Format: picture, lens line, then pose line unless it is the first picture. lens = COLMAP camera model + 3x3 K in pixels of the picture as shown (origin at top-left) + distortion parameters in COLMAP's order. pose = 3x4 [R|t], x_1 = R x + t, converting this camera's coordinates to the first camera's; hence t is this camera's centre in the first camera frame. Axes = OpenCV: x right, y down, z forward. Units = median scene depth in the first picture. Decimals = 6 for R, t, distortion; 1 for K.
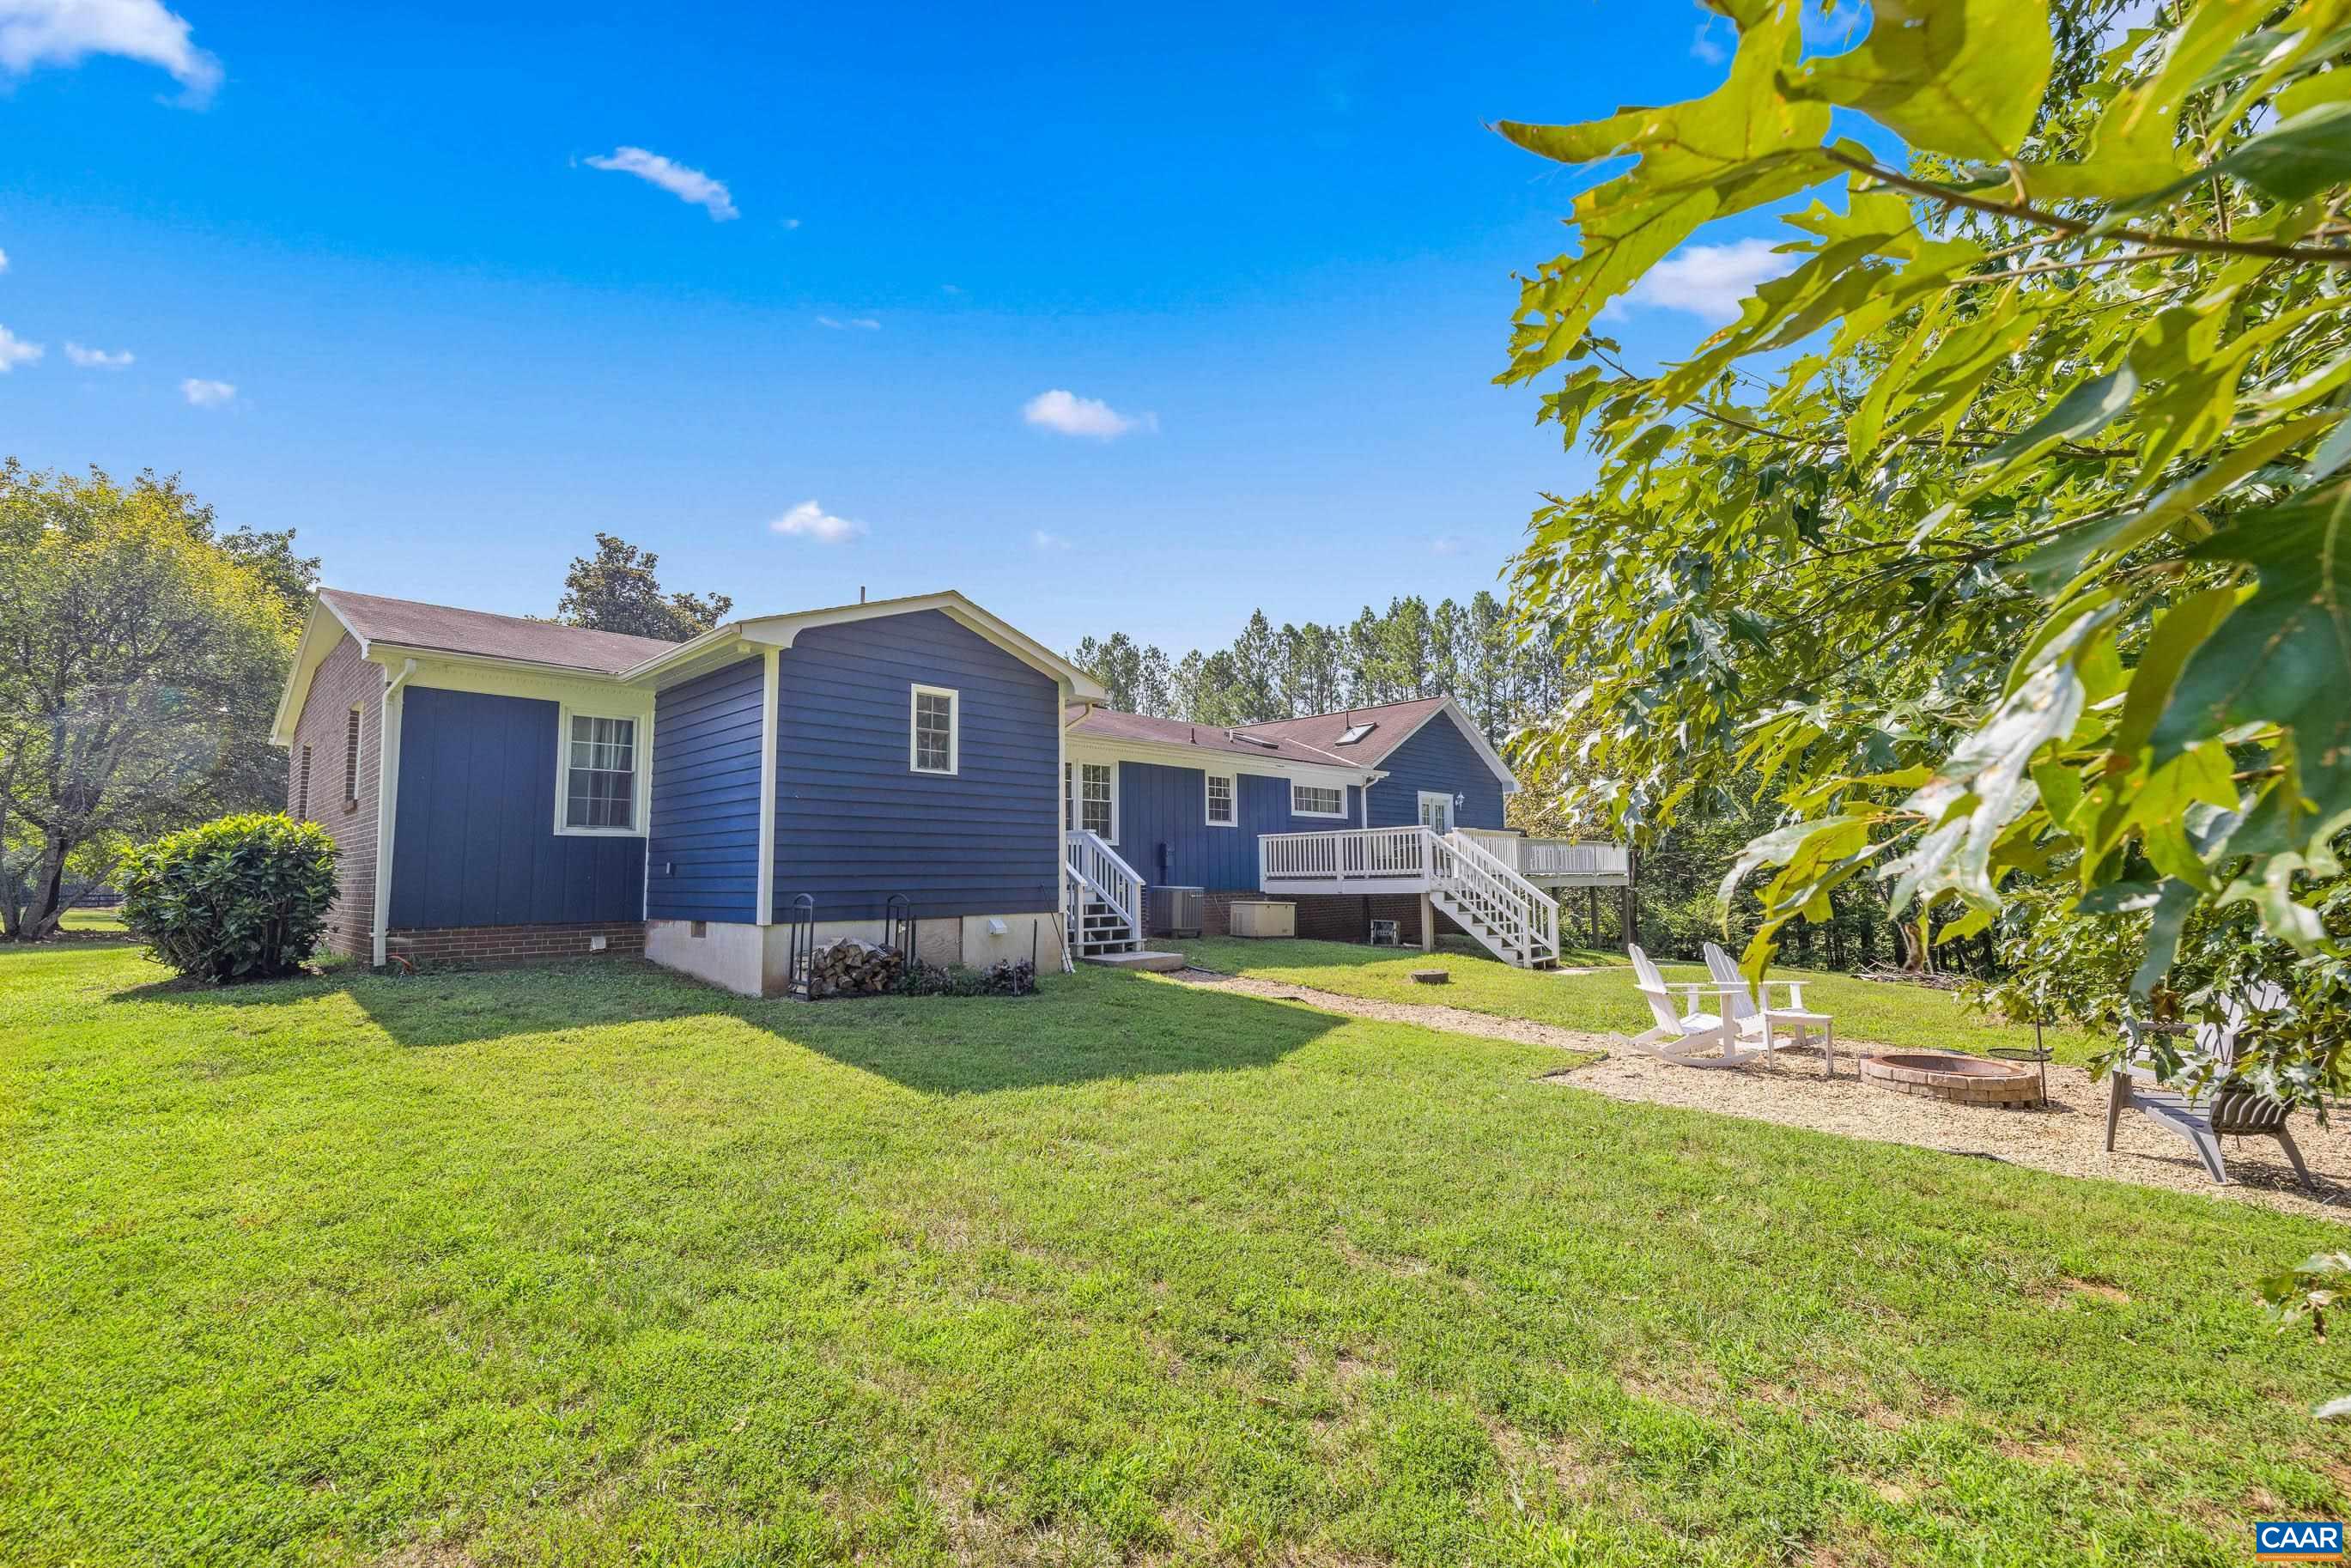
lens RADIAL K [[1003.4, 0, 1175.5], [0, 1003.4, 784.0], [0, 0, 1]] dist [0.001261, 0.000028]
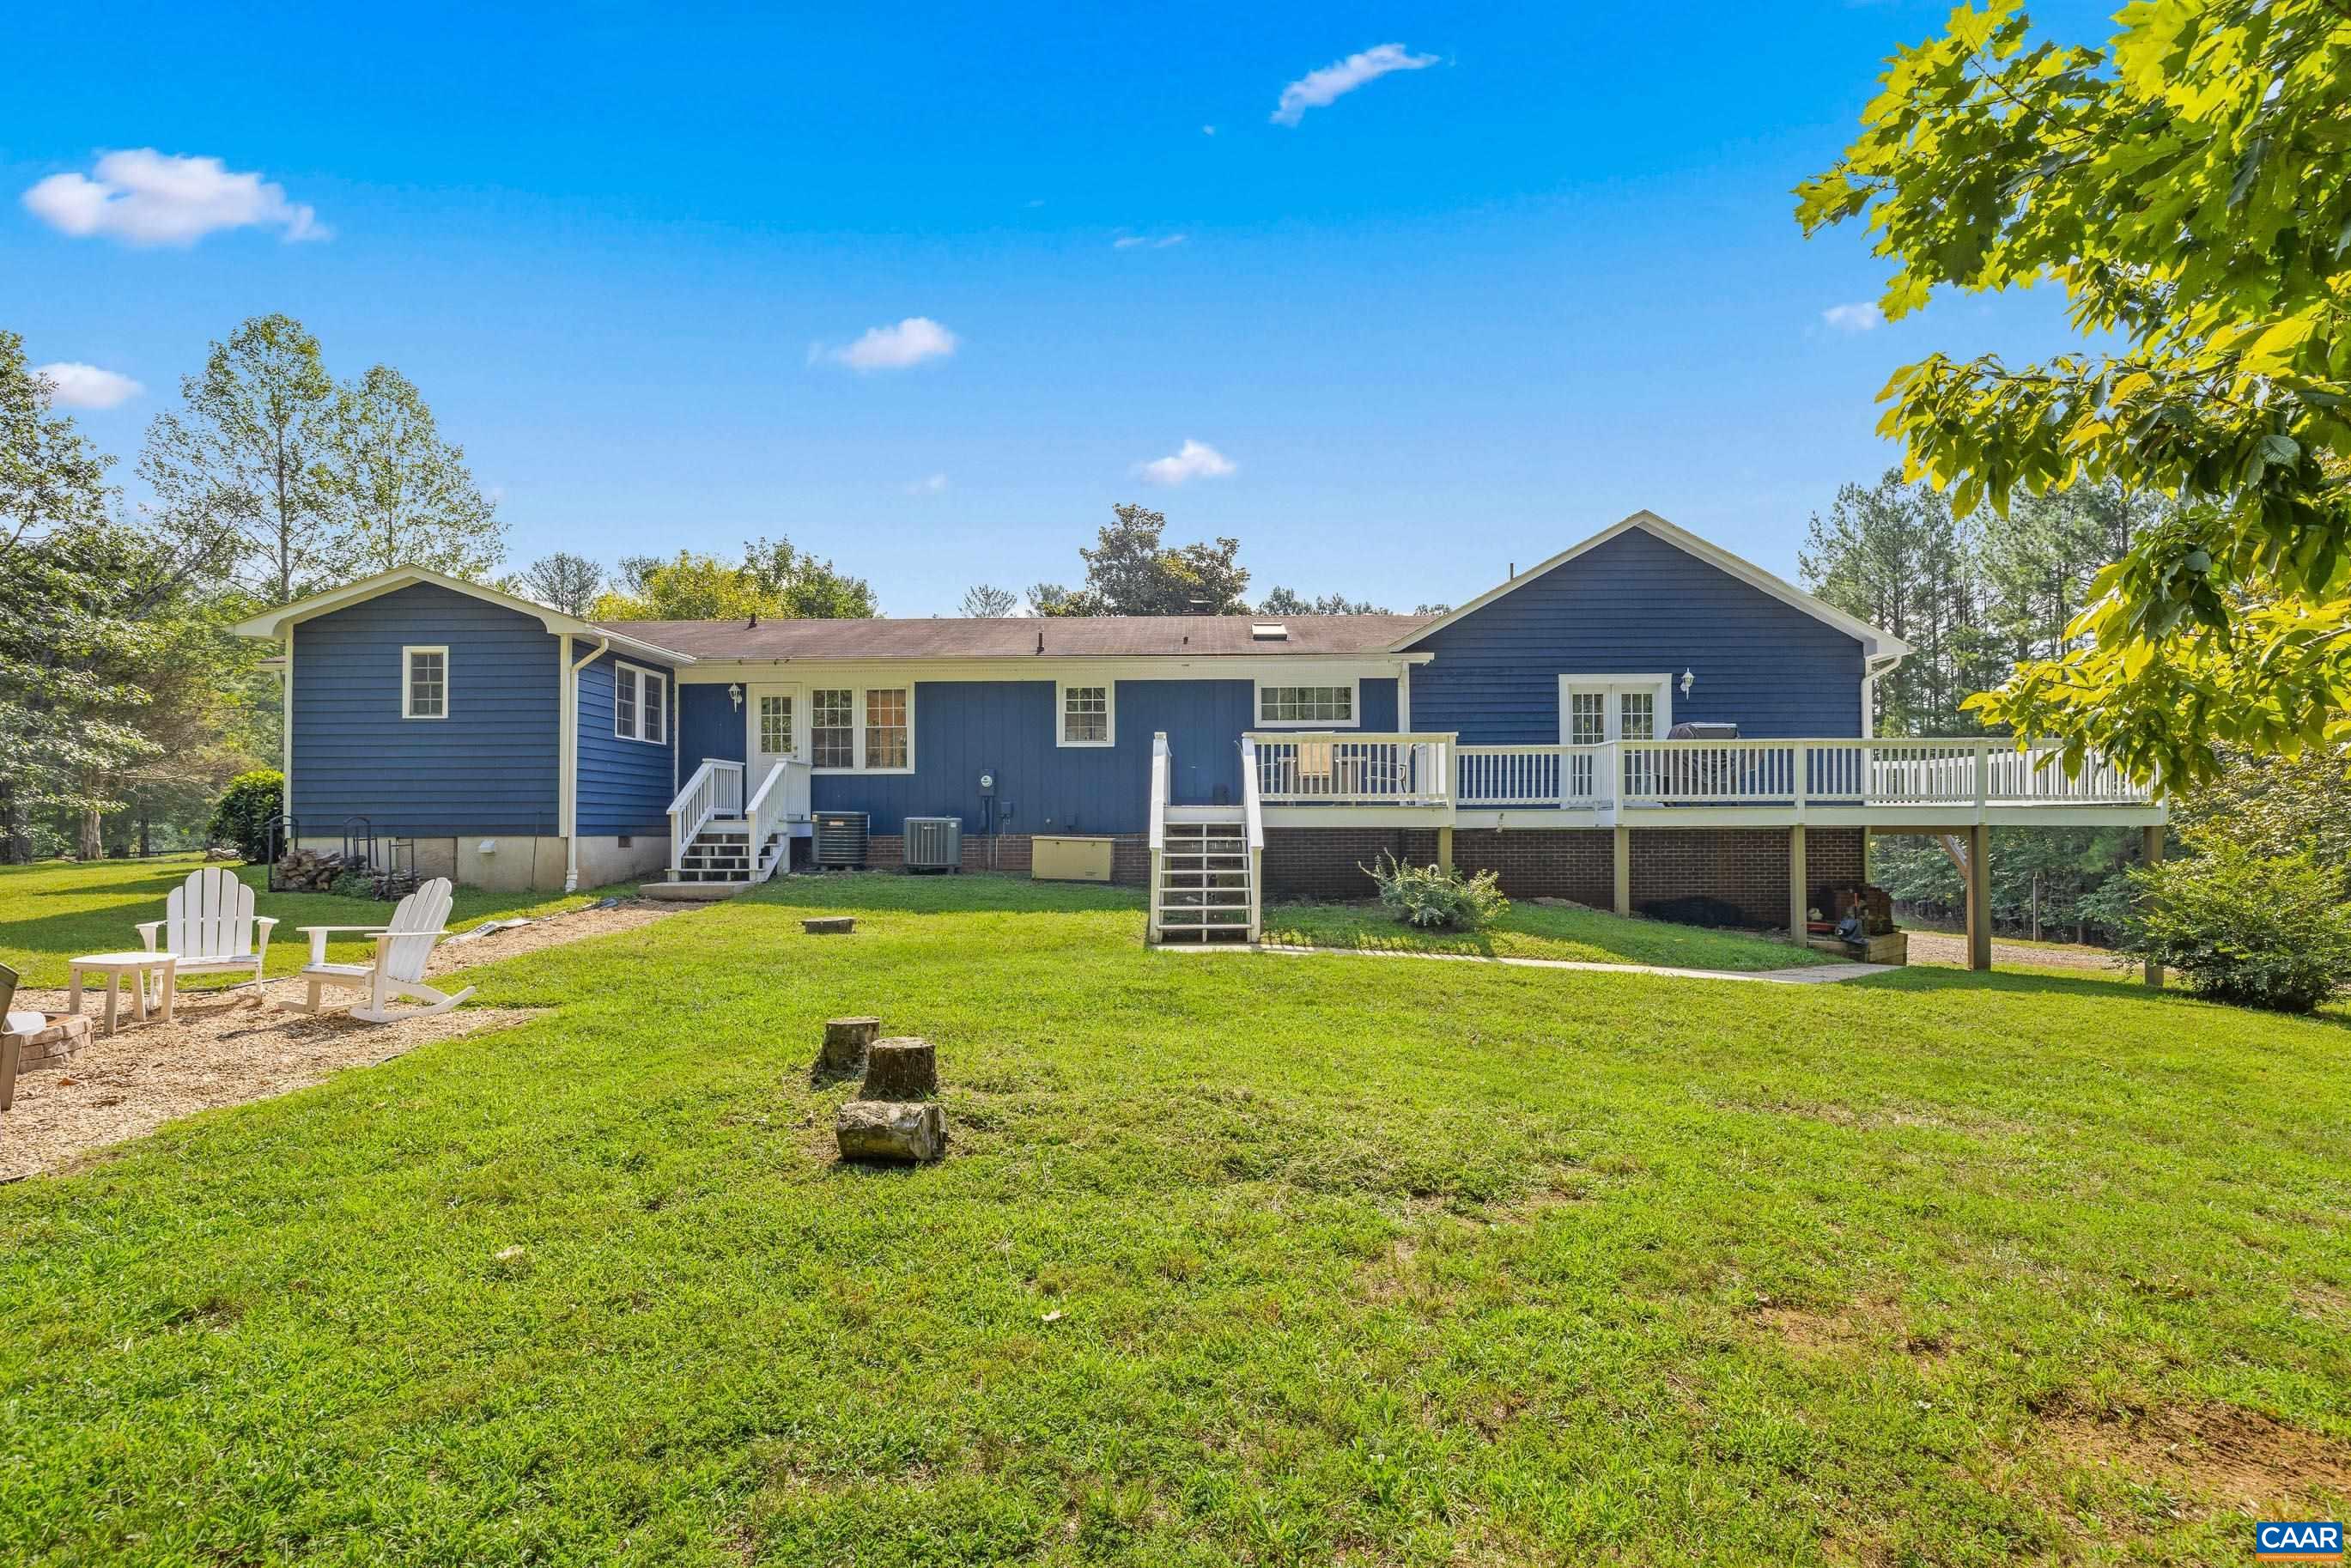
lens RADIAL K [[1071.0, 0, 1175.5], [0, 1071.0, 784.0], [0, 0, 1]] dist [-0.000555, -0.000123]
pose [[0.695103, -0.016493, -0.718721, 0.741580], [0.066012, 0.996978, 0.040964, 0.042423], [0.715873, -0.075918, 0.694091, 0.422490]]
